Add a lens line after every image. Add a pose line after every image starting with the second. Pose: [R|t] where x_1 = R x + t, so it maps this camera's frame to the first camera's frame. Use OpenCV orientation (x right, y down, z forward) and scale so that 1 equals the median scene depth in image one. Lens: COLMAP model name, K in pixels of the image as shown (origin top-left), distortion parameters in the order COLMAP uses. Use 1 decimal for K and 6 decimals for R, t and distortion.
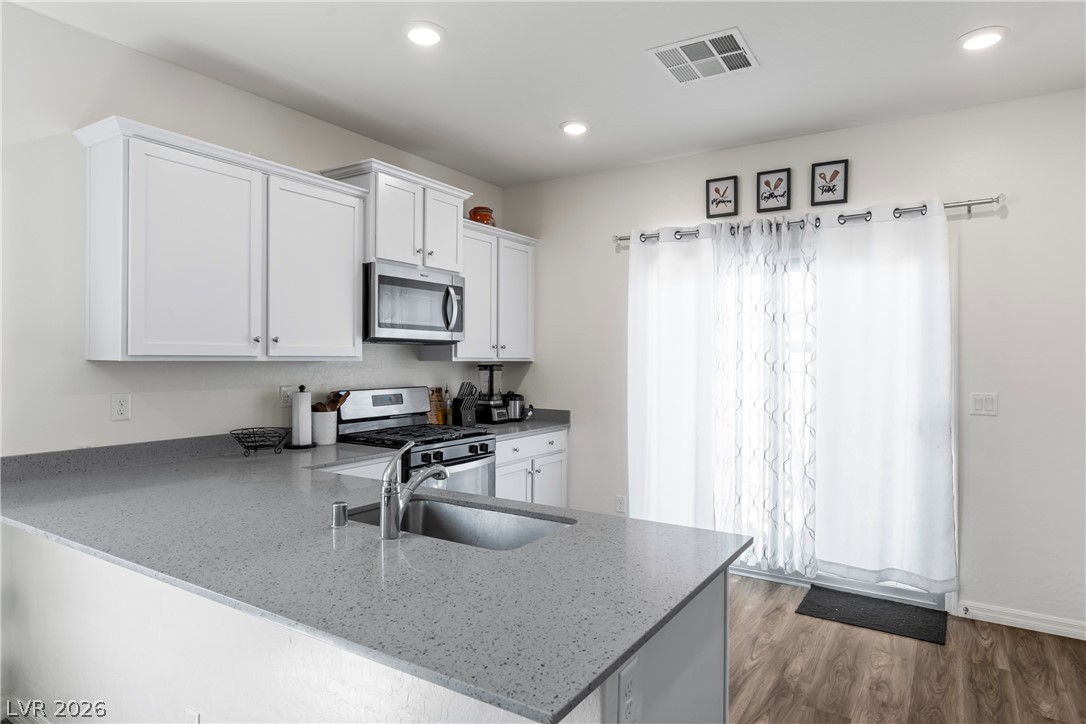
lens RADIAL K [[635.0, 0, 544.8], [0, 635.0, 353.3], [0, 0, 1]] dist [0.000576, 0.000287]
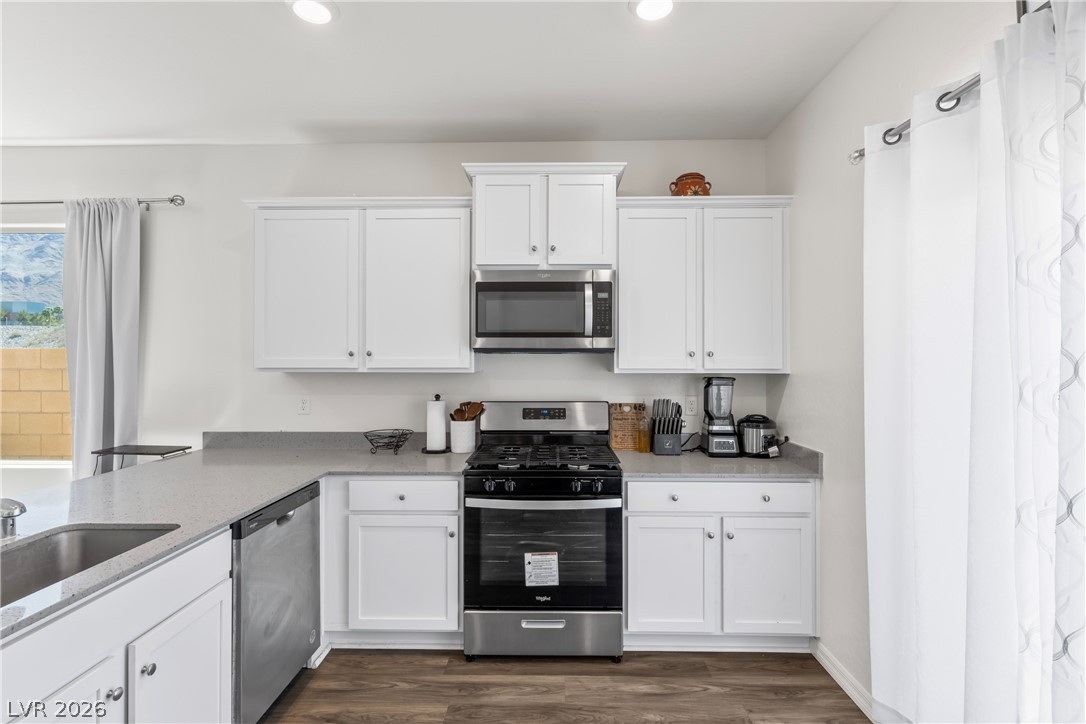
lens RADIAL K [[513.1, 0, 544.5], [0, 513.1, 358.8], [0, 0, 1]] dist [0.001306, -0.000646]
pose [[0.524825, -0.015066, -0.851077, 0.402857], [0.007440, 0.999886, -0.013112, 0.002387], [0.851178, 0.000550, 0.524877, 0.616097]]
